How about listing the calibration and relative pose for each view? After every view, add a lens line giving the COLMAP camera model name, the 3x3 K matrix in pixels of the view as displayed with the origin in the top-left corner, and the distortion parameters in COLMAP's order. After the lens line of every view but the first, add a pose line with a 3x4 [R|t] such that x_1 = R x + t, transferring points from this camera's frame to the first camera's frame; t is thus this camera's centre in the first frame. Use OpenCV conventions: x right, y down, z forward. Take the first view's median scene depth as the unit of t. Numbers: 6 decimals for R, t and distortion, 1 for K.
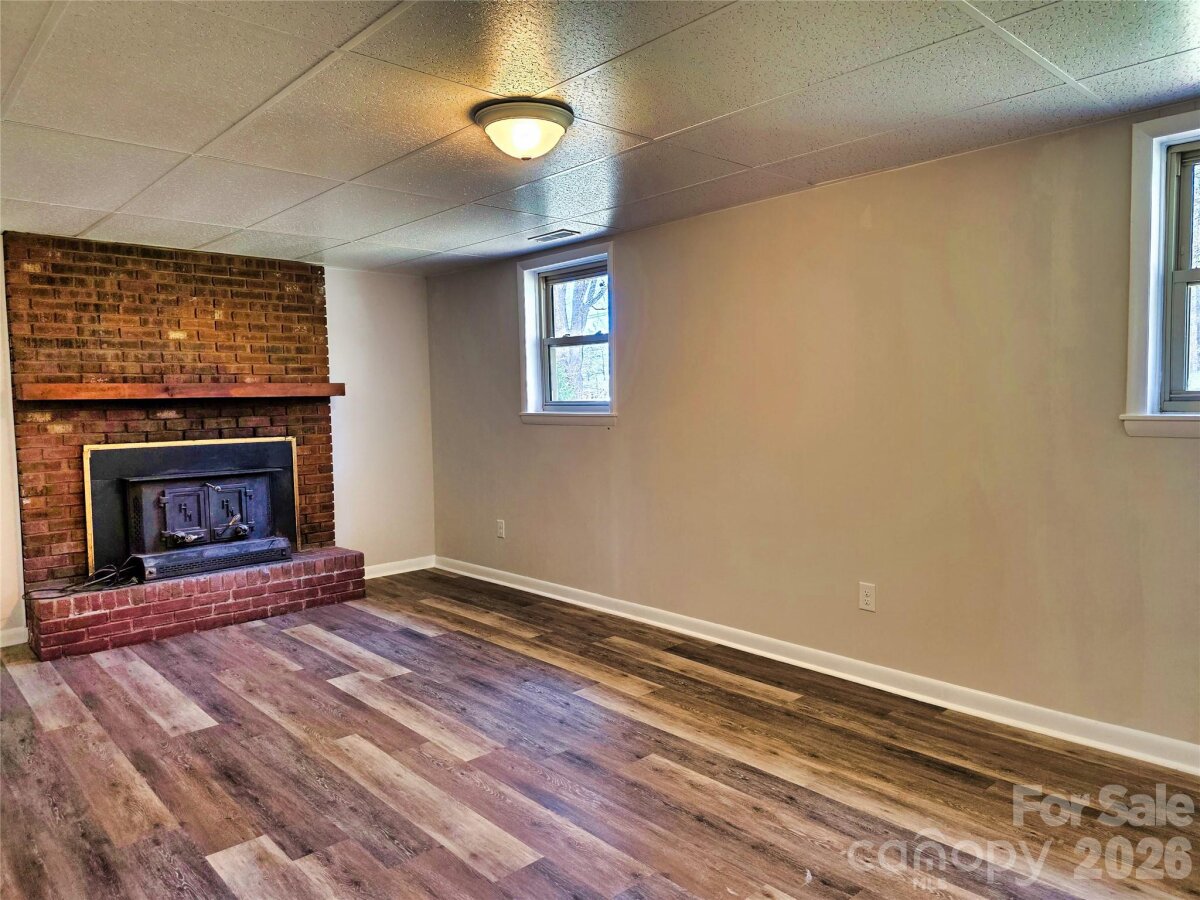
lens RADIAL K [[817.4, 0, 610.6], [0, 817.4, 445.8], [0, 0, 1]] dist [0.044692, -0.040057]
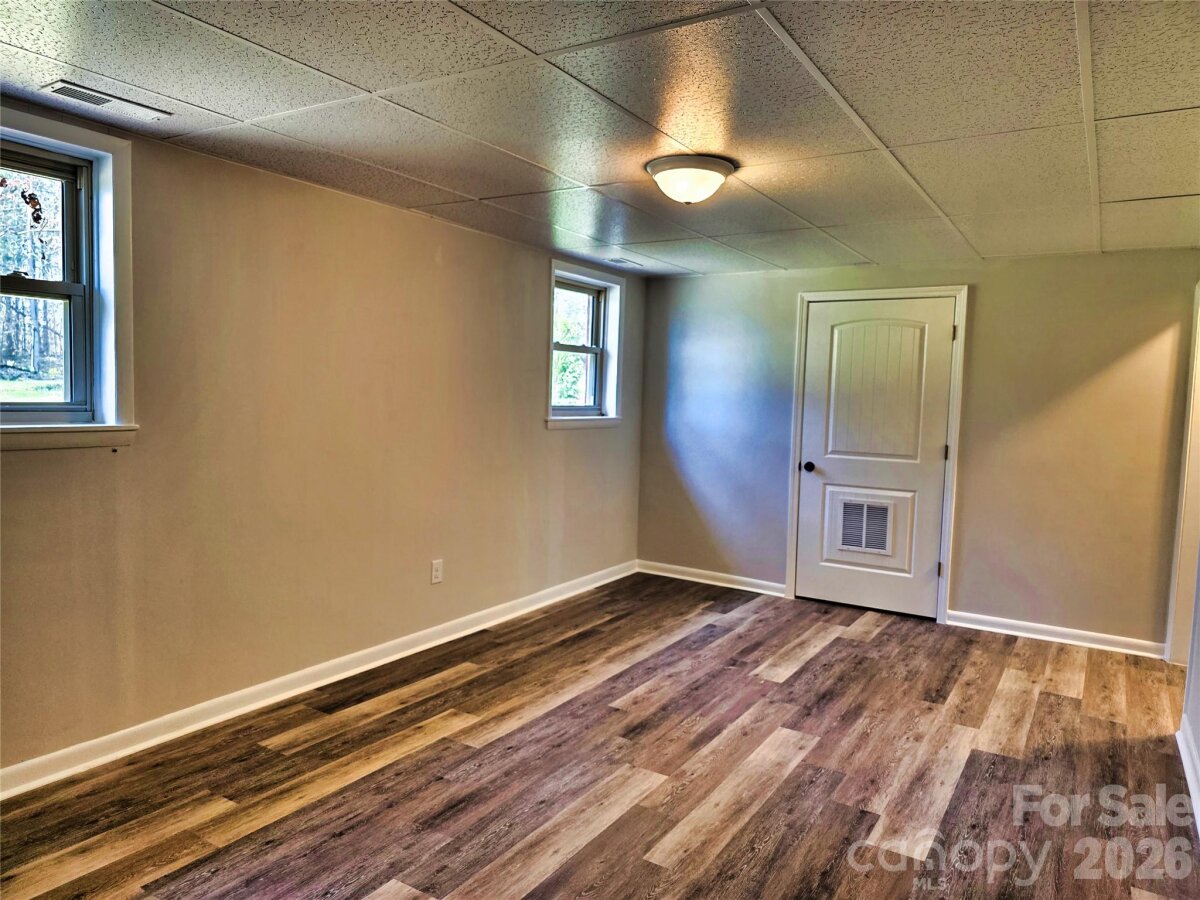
lens RADIAL K [[817.4, 0, 603.8], [0, 817.4, 454.1], [0, 0, 1]] dist [0.044692, -0.040057]
pose [[-0.264772, -0.065814, 0.962063, -0.926985], [0.035530, 0.996325, 0.077936, -0.072345], [-0.963656, 0.054817, -0.261460, 1.122636]]
